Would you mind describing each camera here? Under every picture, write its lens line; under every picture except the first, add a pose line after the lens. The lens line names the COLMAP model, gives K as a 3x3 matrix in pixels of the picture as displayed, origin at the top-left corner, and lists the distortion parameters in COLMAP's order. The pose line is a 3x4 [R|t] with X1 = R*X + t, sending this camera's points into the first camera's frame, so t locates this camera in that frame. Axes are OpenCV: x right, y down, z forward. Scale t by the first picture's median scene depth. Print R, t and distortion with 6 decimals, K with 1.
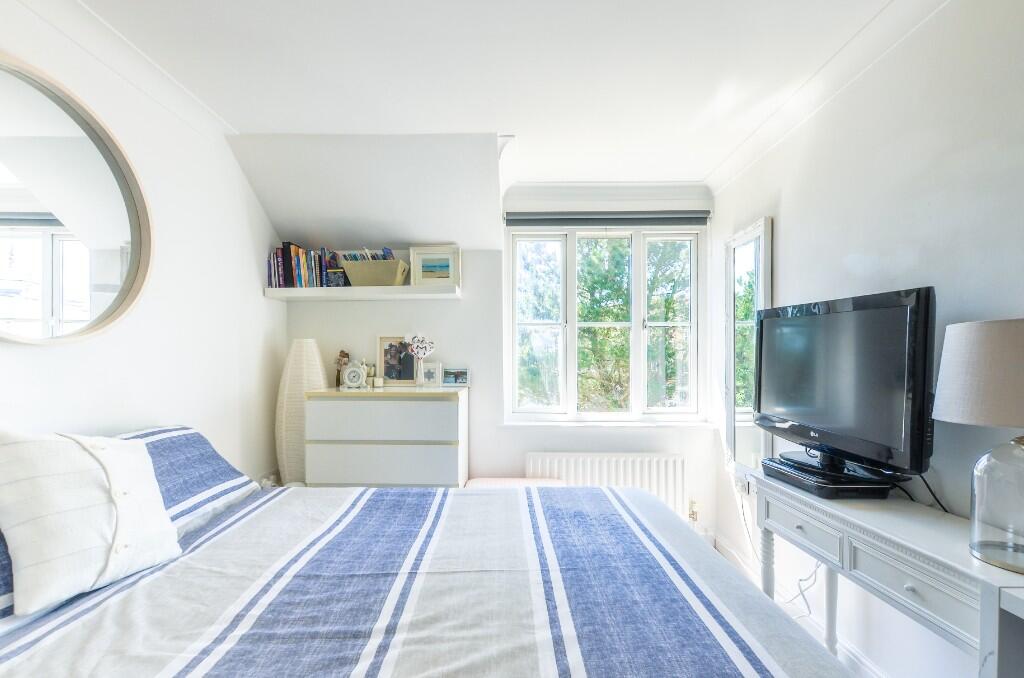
lens RADIAL K [[456.3, 0, 516.9], [0, 456.3, 361.3], [0, 0, 1]] dist [0.007869, -0.002500]
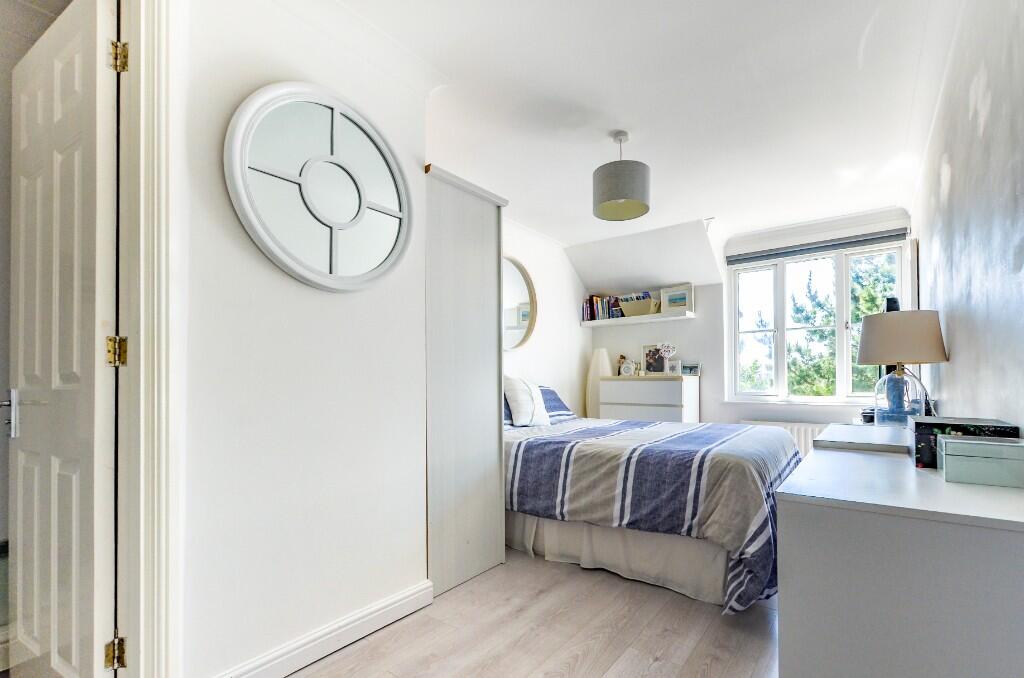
lens RADIAL K [[448.0, 0, 508.6], [0, 448.0, 376.0], [0, 0, 1]] dist [-0.016734, -0.000385]
pose [[0.781009, -0.005876, -0.624492, 0.335066], [0.001130, 0.999967, -0.007996, 0.069311], [0.624519, 0.005539, 0.780990, -0.570278]]
